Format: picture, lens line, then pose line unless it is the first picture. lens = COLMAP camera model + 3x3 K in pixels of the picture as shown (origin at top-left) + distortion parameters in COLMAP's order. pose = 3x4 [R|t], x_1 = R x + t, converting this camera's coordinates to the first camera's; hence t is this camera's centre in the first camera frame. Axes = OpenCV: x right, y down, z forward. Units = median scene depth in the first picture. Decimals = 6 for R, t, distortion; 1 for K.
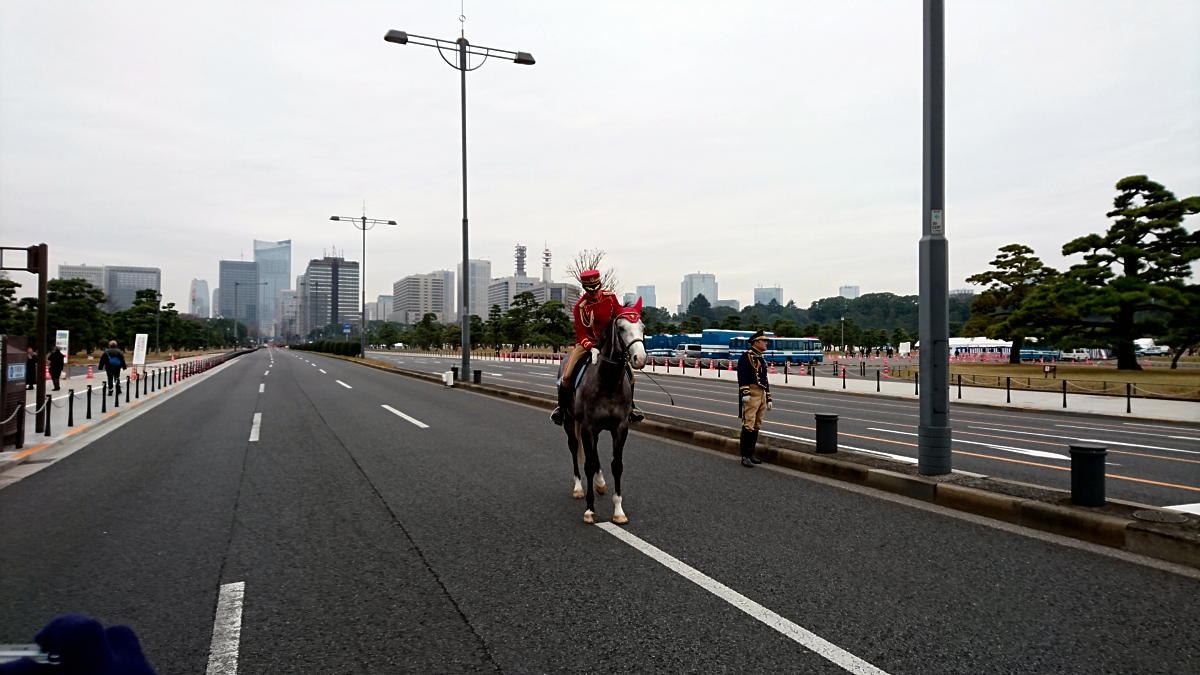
lens RADIAL K [[802.3, 0, 602.1], [0, 802.3, 331.5], [0, 0, 1]] dist [0.038369, 0.002668]
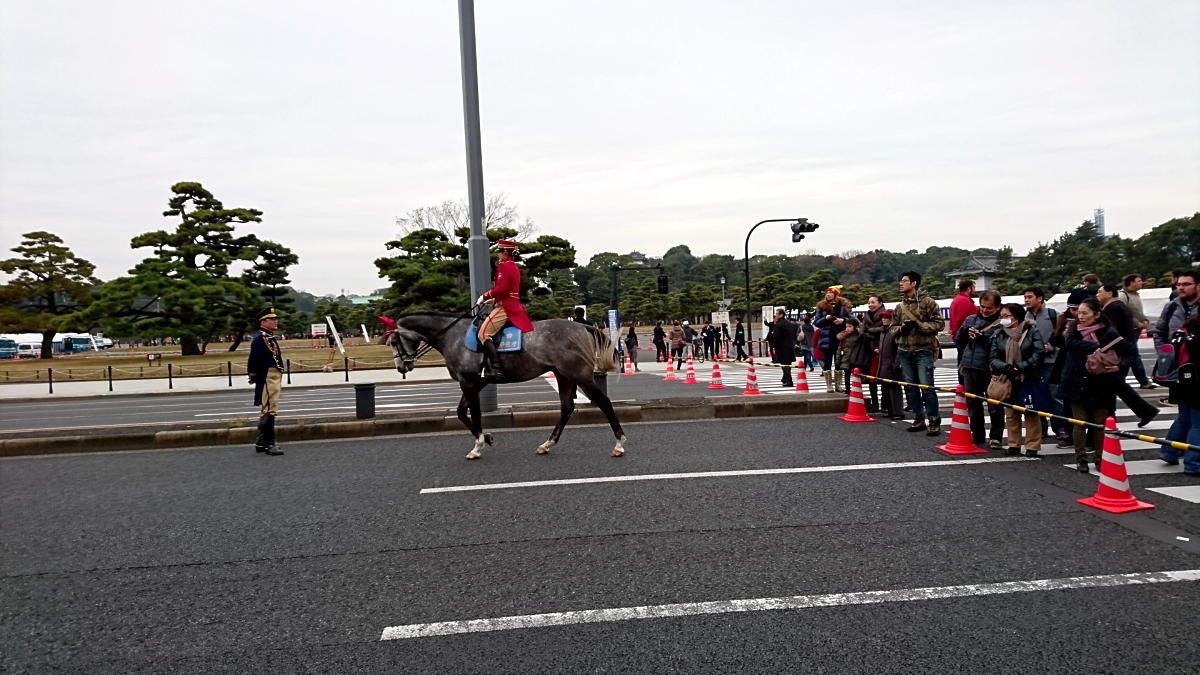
lens RADIAL K [[802.3, 0, 608.1], [0, 802.3, 337.9], [0, 0, 1]] dist [0.038369, 0.002668]
pose [[0.249890, -0.038401, 0.967512, -0.300674], [0.031384, 0.999009, 0.031545, 0.006829], [-0.967766, 0.022481, 0.250848, 0.167215]]
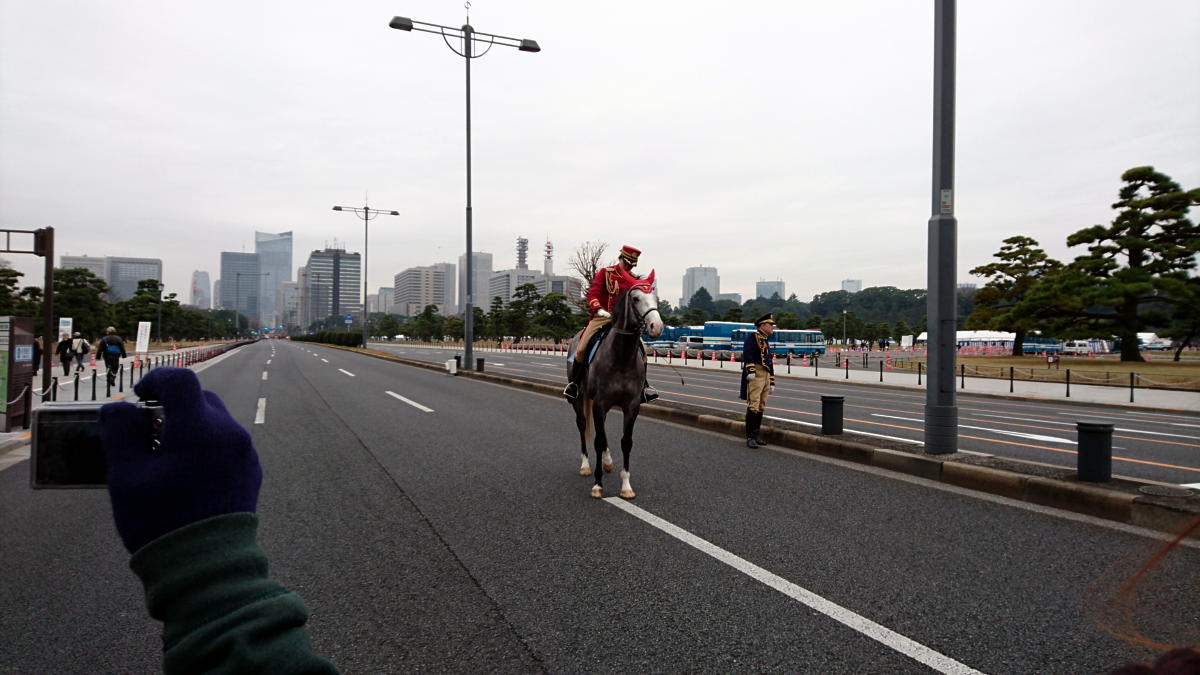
lens RADIAL K [[802.3, 0, 601.4], [0, 802.3, 333.1], [0, 0, 1]] dist [0.038369, 0.002668]
pose [[0.999974, 0.006954, -0.001938, -0.003167], [-0.006935, 0.999929, 0.009687, 0.007215], [0.002005, -0.009674, 0.999951, -0.001409]]
